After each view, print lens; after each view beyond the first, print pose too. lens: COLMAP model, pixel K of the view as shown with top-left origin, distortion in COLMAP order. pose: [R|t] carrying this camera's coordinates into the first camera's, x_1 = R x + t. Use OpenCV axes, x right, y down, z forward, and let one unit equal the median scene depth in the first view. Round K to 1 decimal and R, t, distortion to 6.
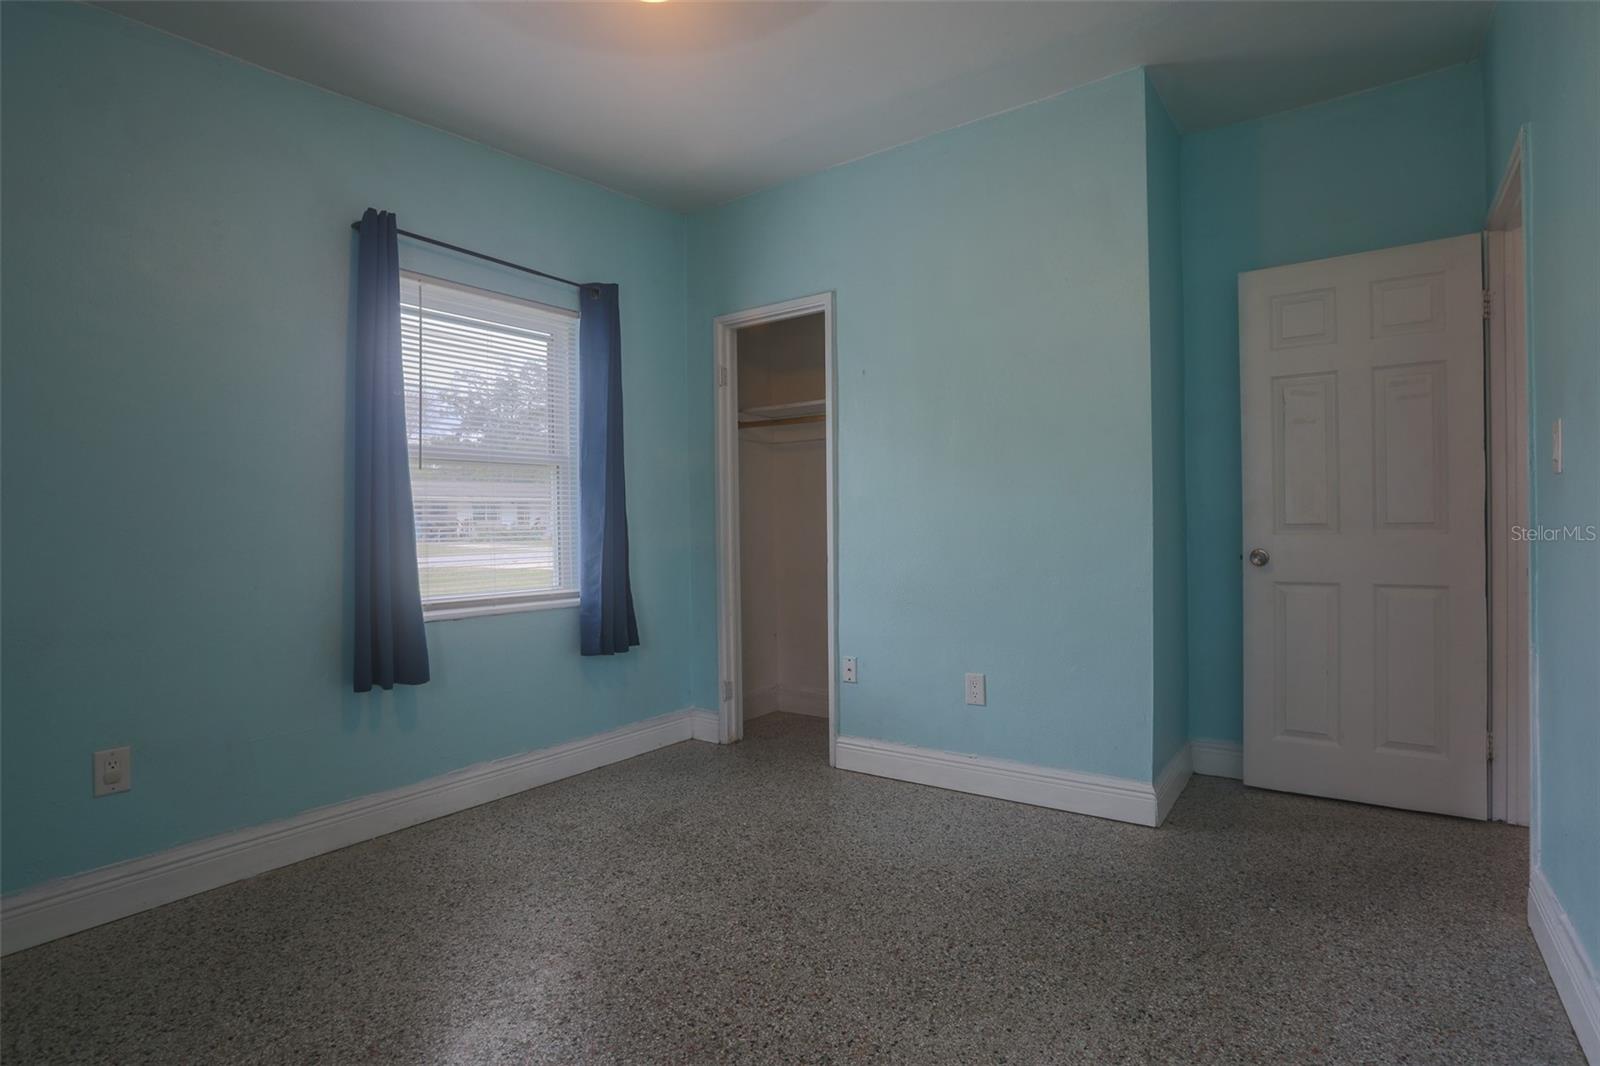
lens RADIAL K [[800.2, 0, 810.9], [0, 800.2, 522.5], [0, 0, 1]] dist [-0.081691, 0.037116]
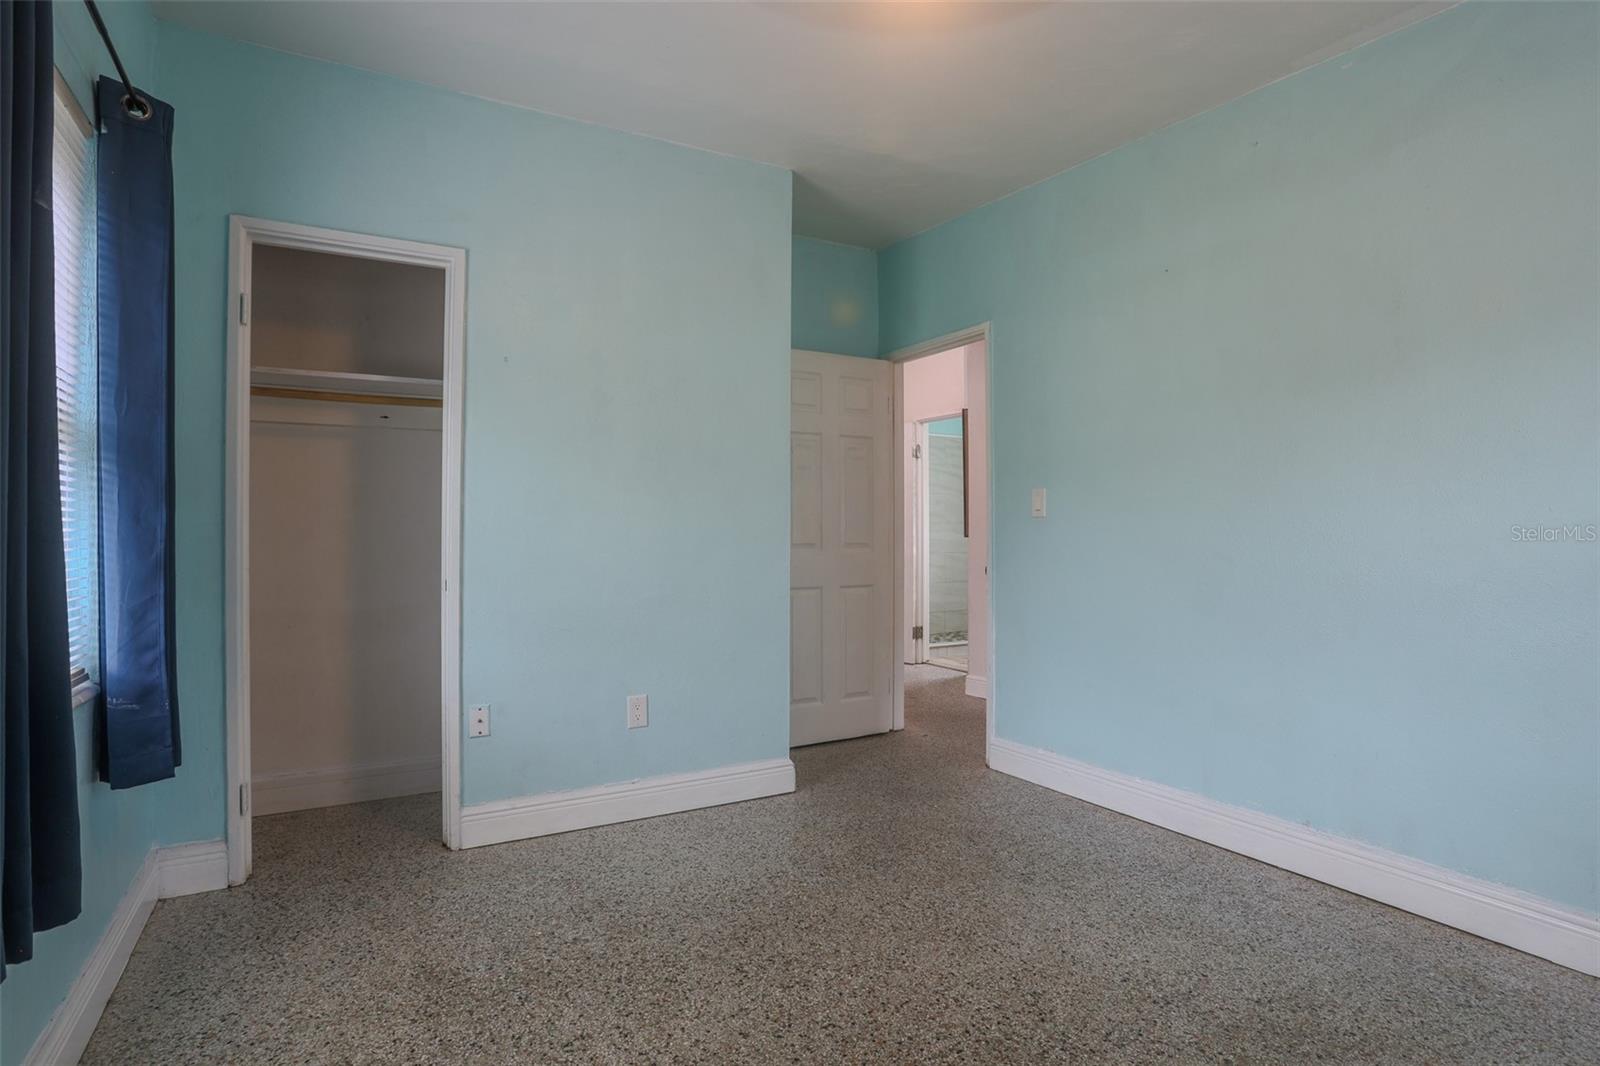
lens RADIAL K [[800.2, 0, 810.9], [0, 800.2, 522.5], [0, 0, 1]] dist [-0.081691, 0.037116]
pose [[0.413695, 0.028988, 0.909954, -0.648295], [-0.004232, 0.999543, -0.029918, 0.007159], [-0.910405, 0.008526, 0.413629, 0.435002]]
